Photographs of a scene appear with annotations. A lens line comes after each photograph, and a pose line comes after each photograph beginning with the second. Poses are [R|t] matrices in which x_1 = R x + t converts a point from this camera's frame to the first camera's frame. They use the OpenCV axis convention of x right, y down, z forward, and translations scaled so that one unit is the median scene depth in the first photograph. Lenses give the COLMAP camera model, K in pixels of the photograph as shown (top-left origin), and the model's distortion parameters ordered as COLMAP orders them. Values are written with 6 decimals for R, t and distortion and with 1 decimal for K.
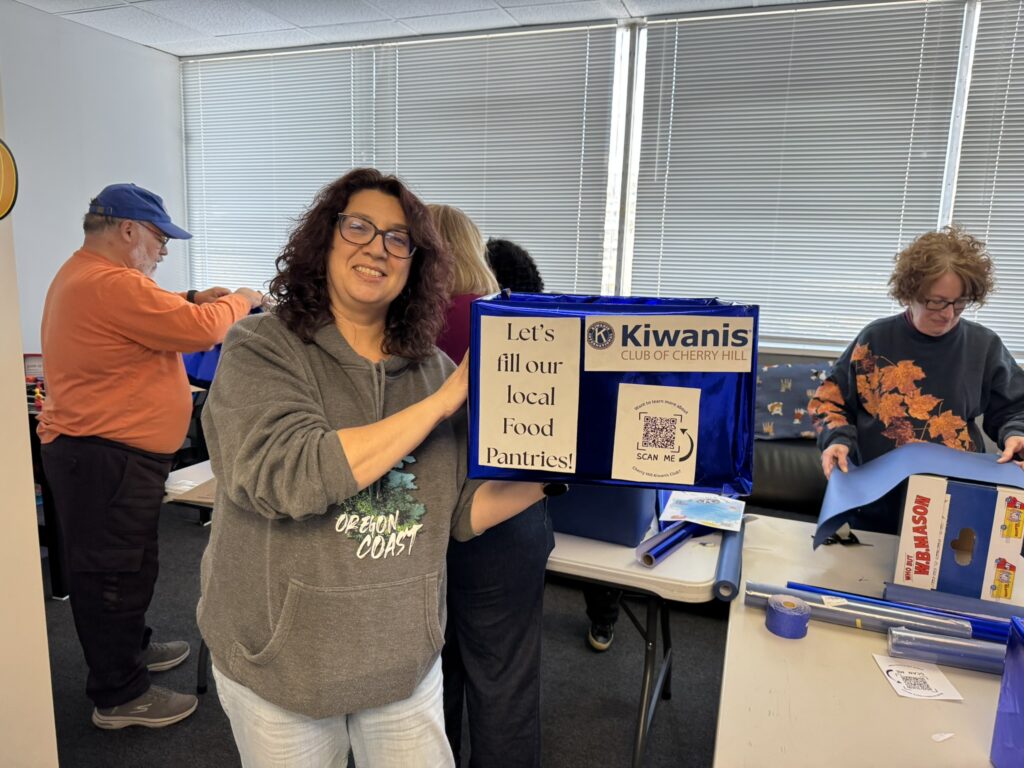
lens RADIAL K [[729.0, 0, 512.0], [0, 729.0, 384.0], [0, 0, 1]] dist [0.007396, -0.010113]
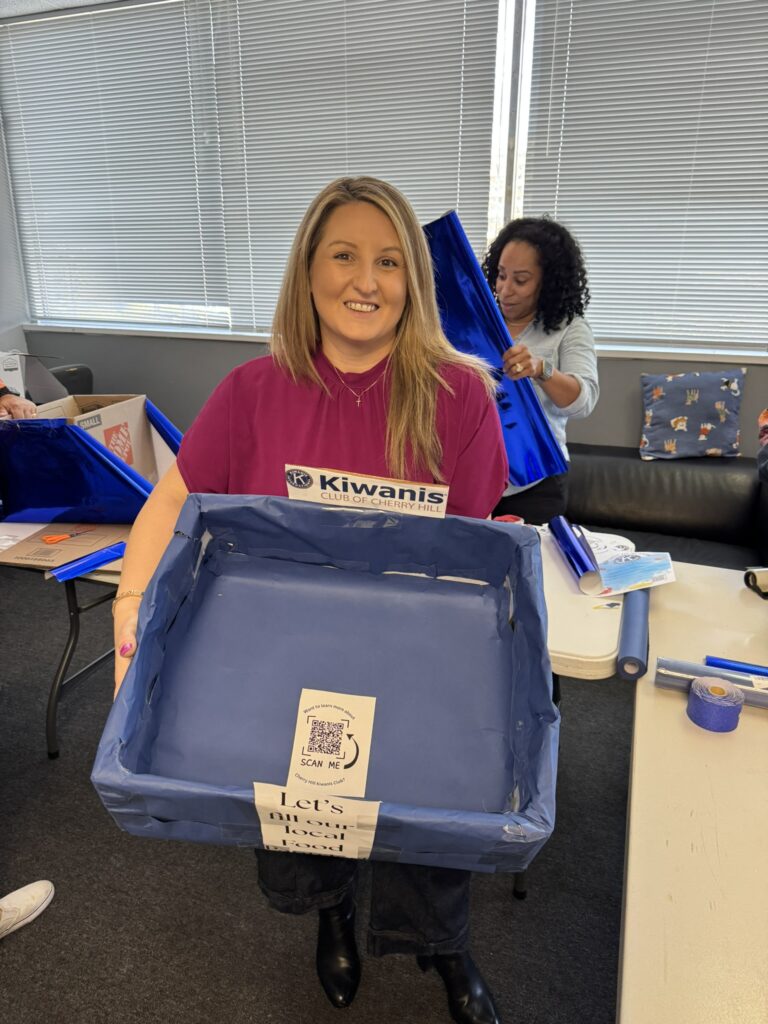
lens RADIAL K [[730.2, 0, 386.2], [0, 730.2, 519.4], [0, 0, 1]] dist [-0.006564, -0.004900]
pose [[0.999556, -0.025041, -0.016128, 0.015186], [0.027493, 0.983978, 0.176156, -0.020093], [0.011459, -0.176522, 0.984230, 0.105209]]
